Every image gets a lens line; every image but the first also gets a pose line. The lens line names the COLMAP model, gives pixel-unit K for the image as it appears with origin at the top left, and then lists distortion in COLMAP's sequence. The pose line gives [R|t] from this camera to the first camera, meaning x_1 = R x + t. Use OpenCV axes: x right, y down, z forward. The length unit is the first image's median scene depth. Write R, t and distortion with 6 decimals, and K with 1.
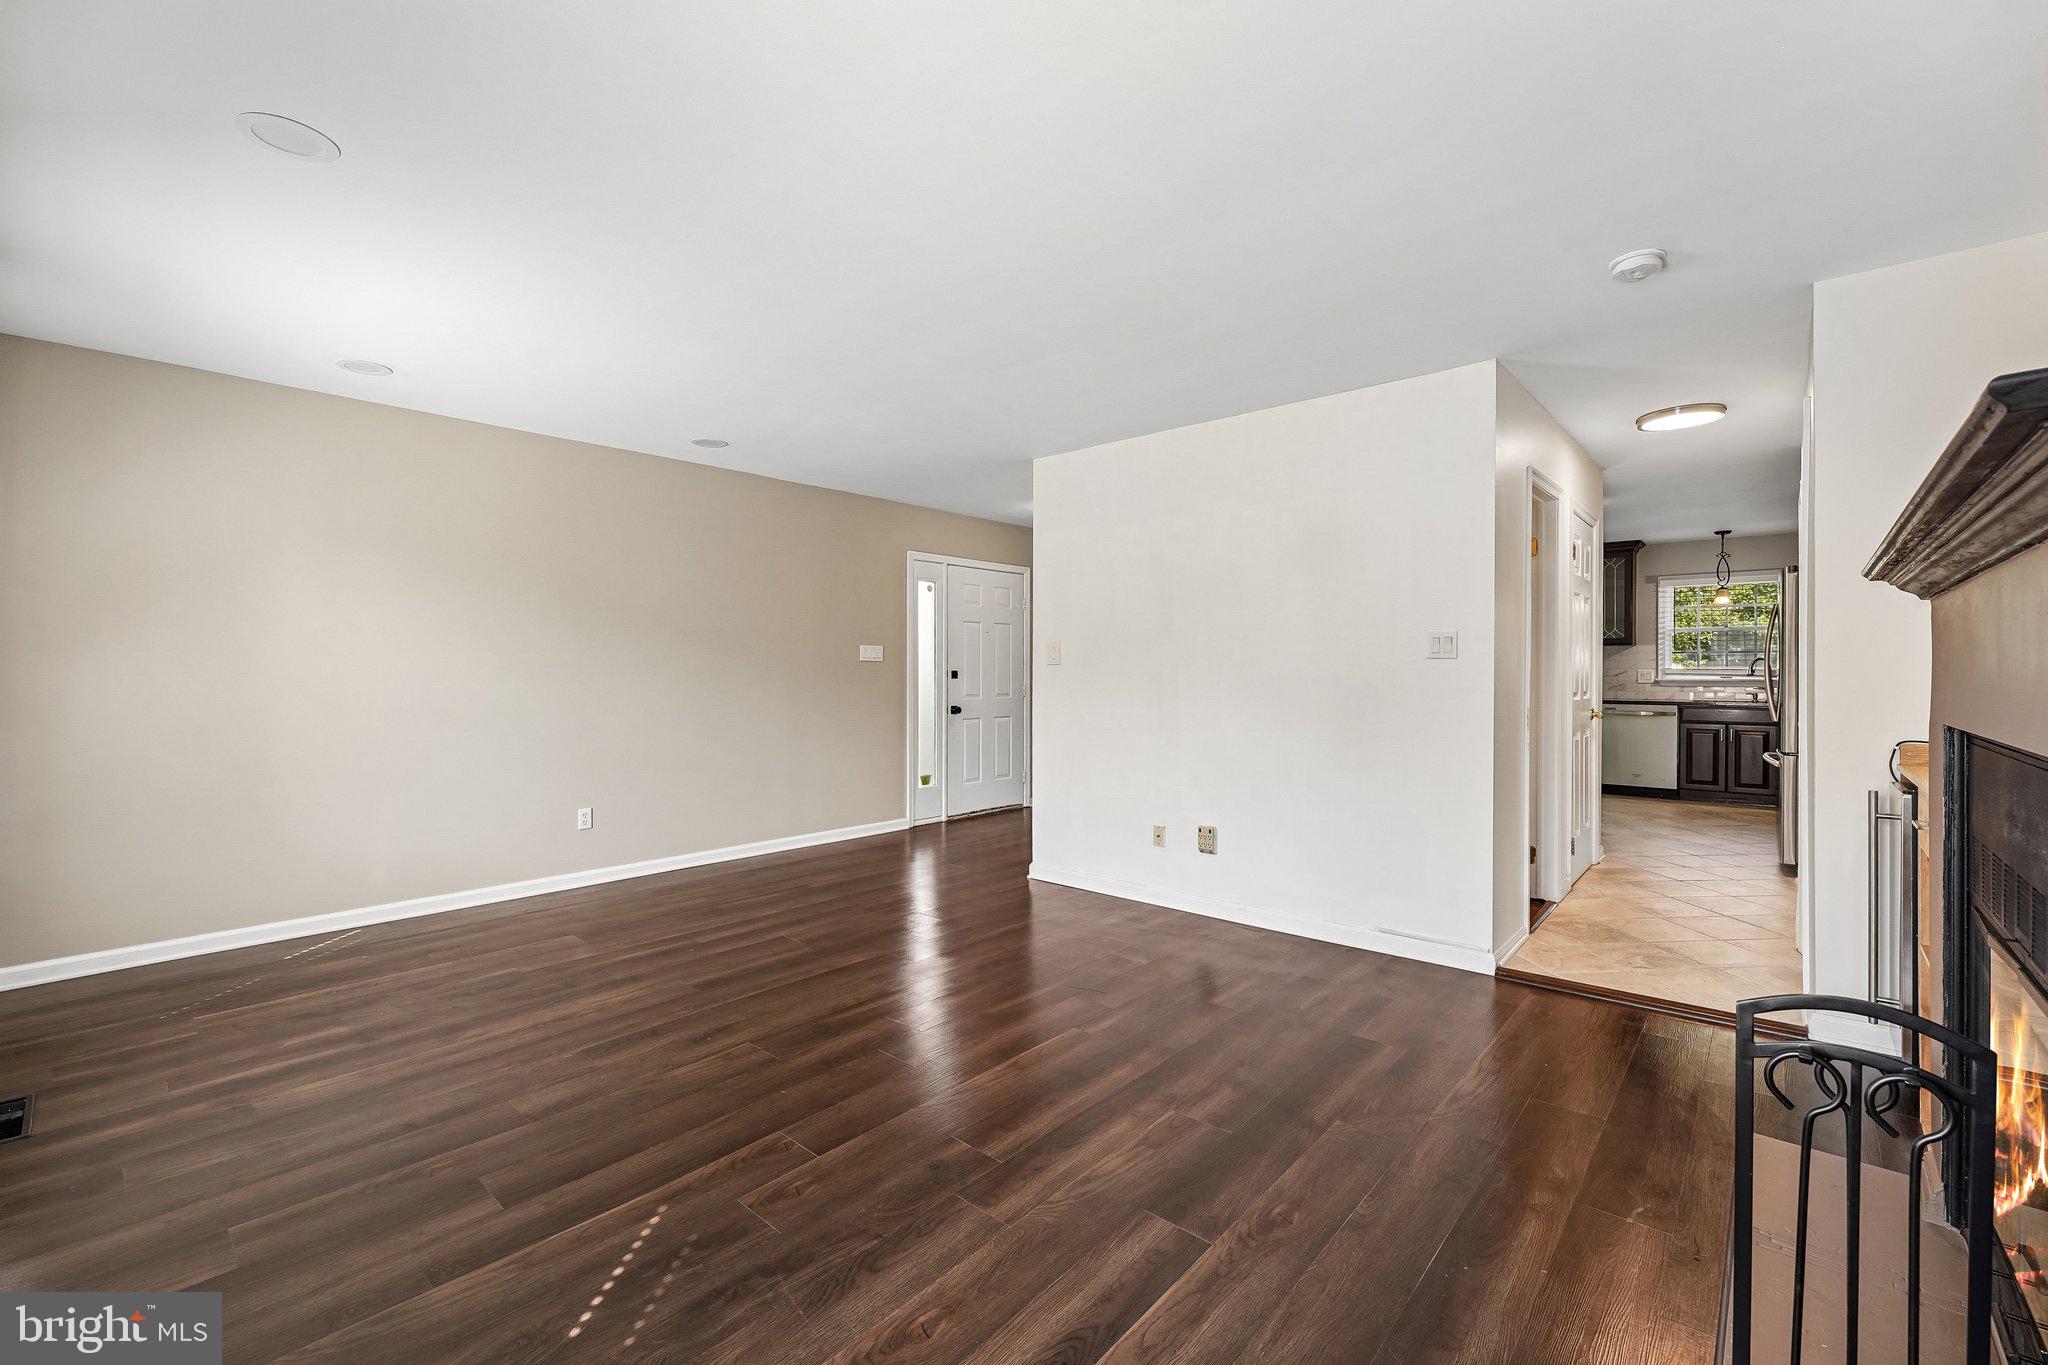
lens RADIAL K [[855.5, 0, 1016.0], [0, 855.5, 672.1], [0, 0, 1]] dist [0.001710, 0.000930]
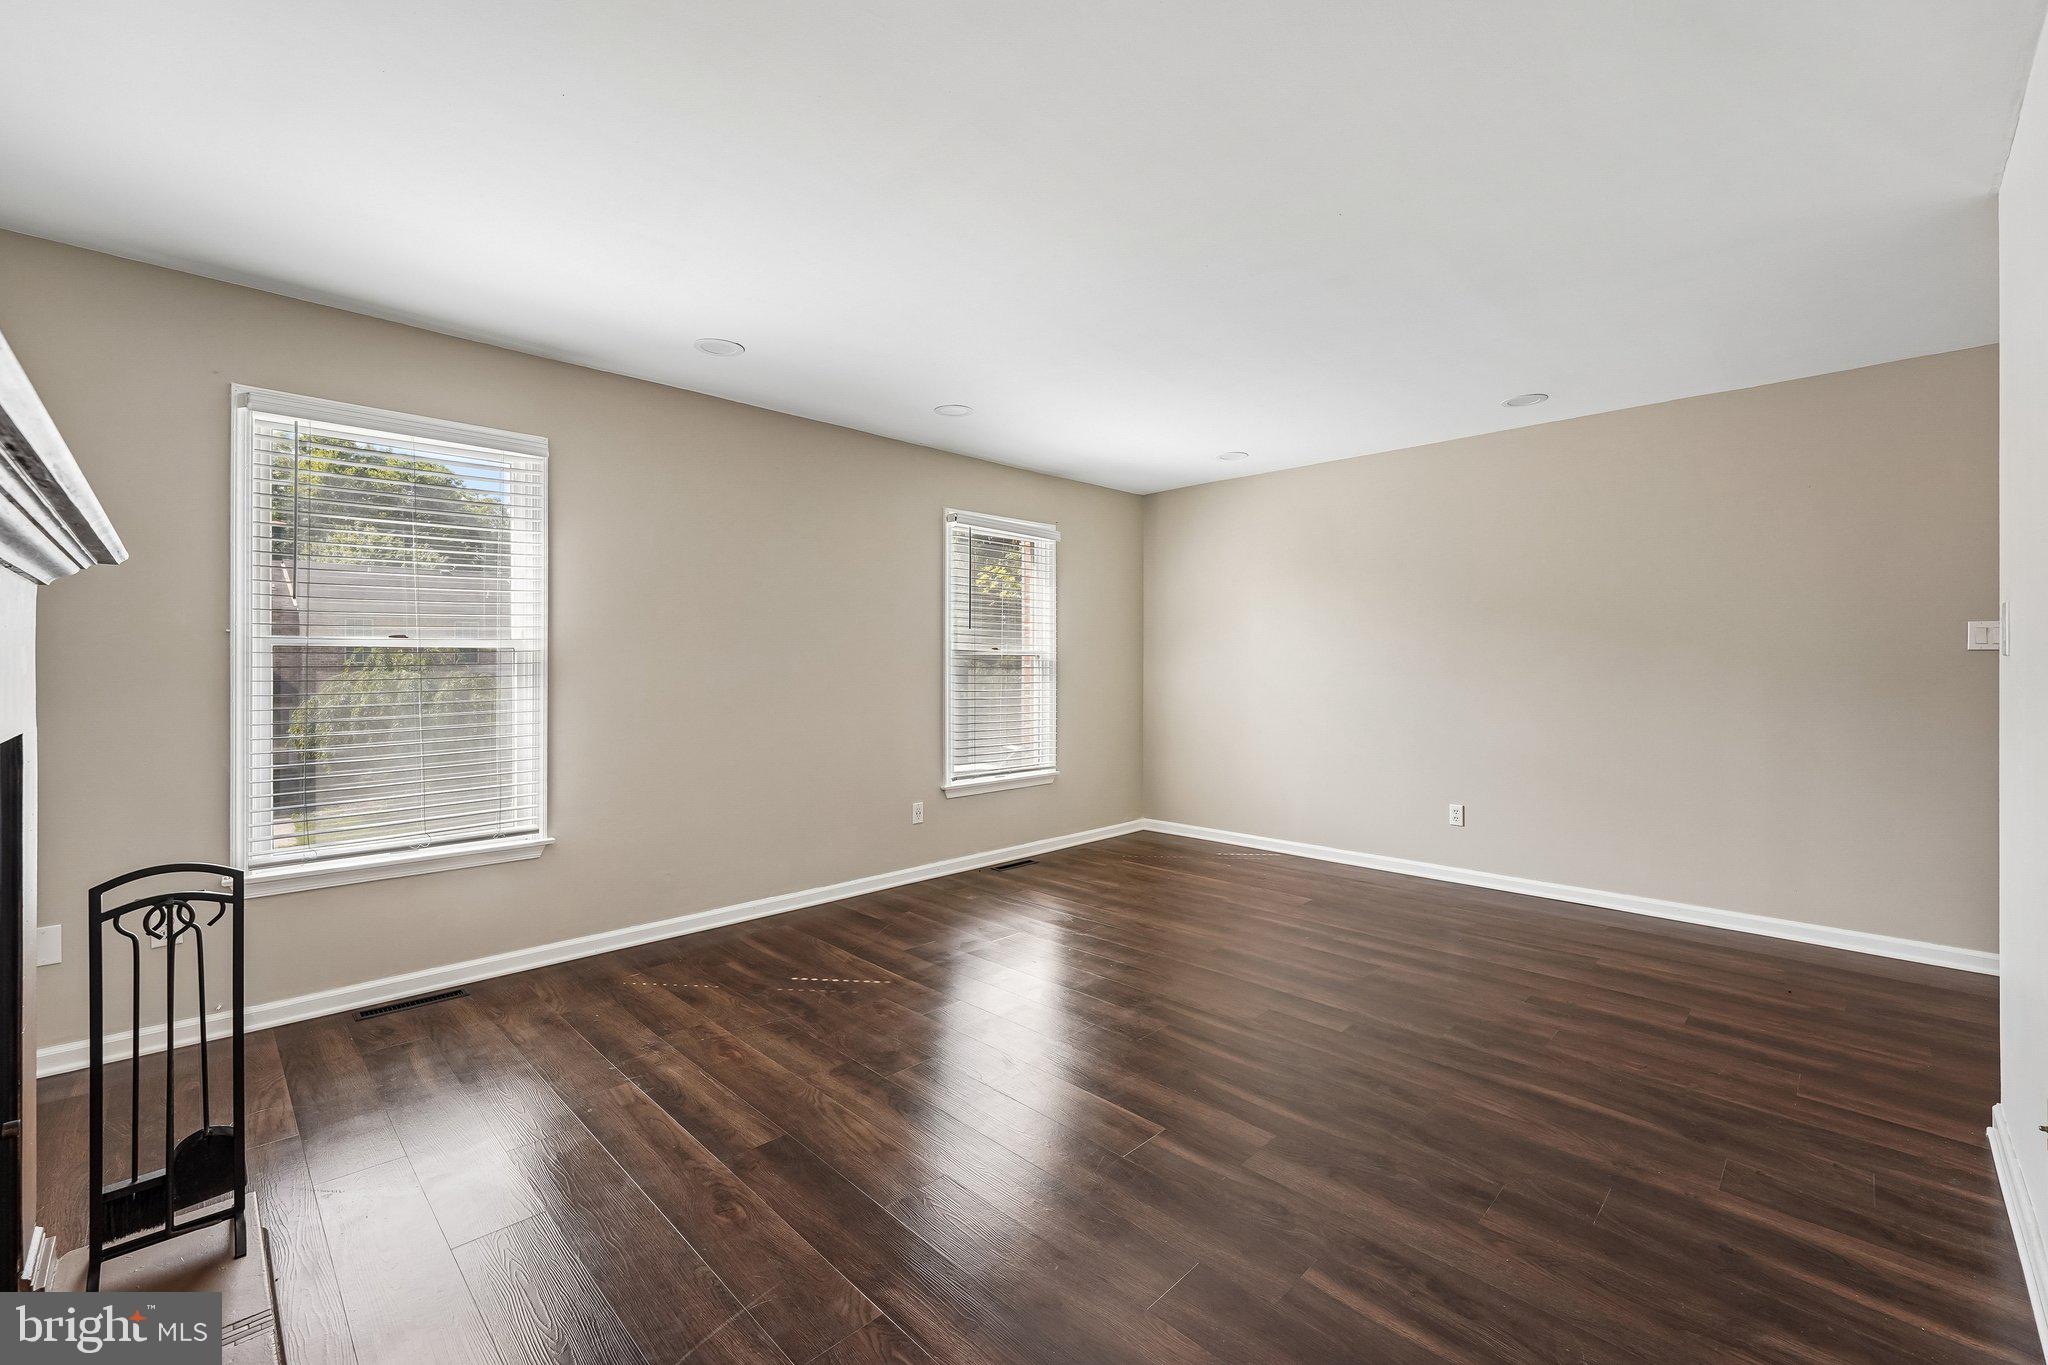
lens RADIAL K [[855.5, 0, 1033.3], [0, 855.5, 649.9], [0, 0, 1]] dist [0.001710, 0.000930]
pose [[-0.043872, -0.018204, -0.998871, 1.051080], [-0.005207, 0.999825, -0.017993, -0.001083], [0.999024, 0.004411, -0.043959, 1.122986]]
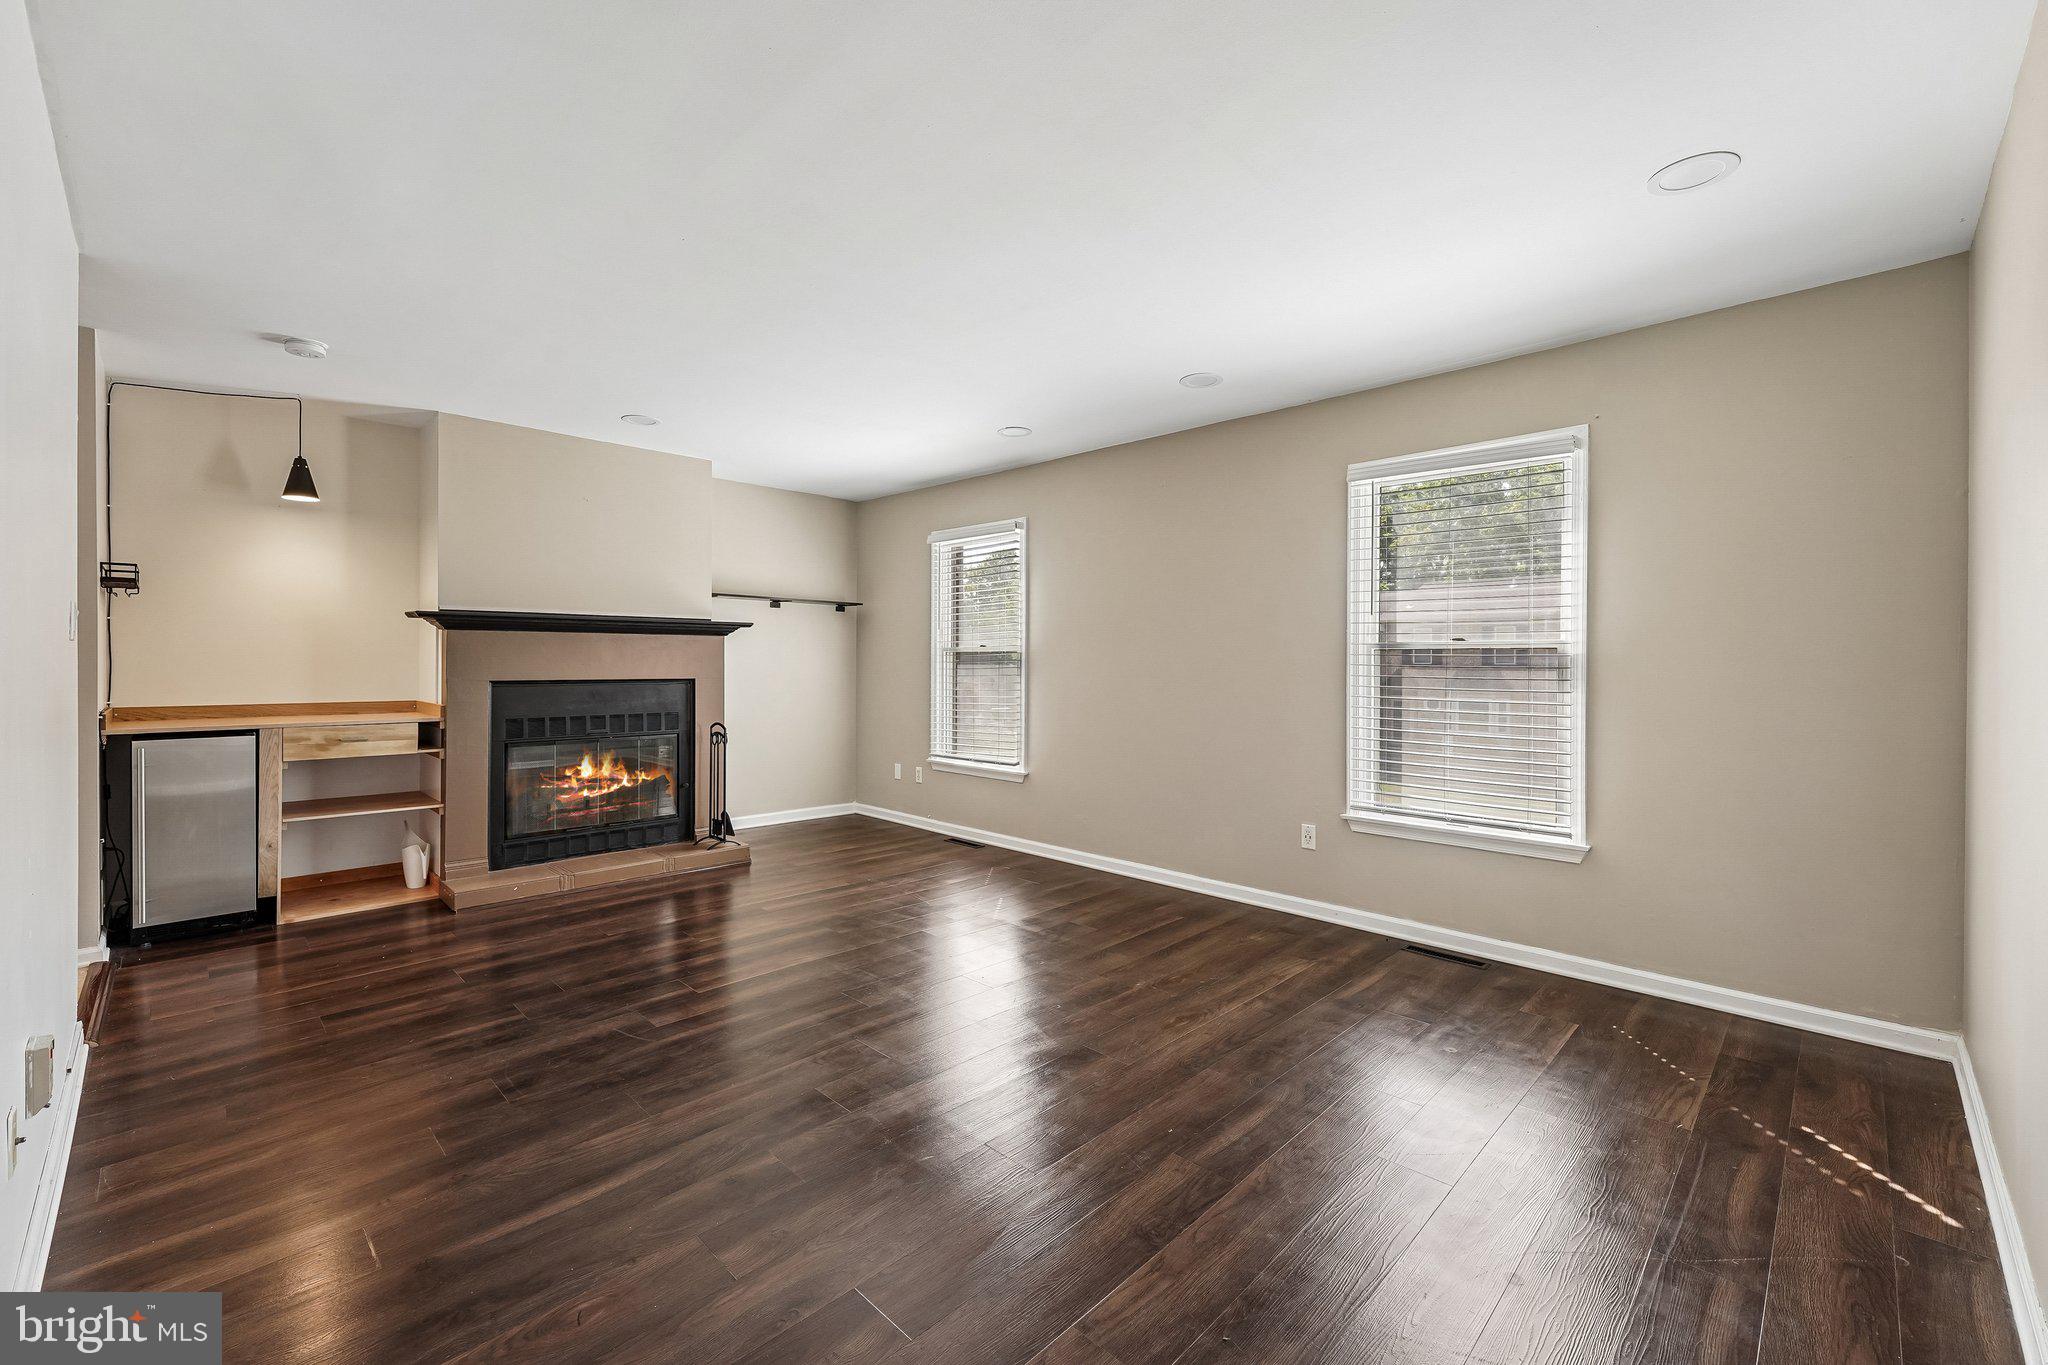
lens RADIAL K [[855.5, 0, 1017.6], [0, 855.5, 663.0], [0, 0, 1]] dist [0.001710, 0.000930]
pose [[-0.998535, -0.008035, 0.053518, -0.476040], [-0.007599, 0.999936, 0.008353, -0.010150], [-0.053582, 0.007934, -0.998532, 2.517859]]
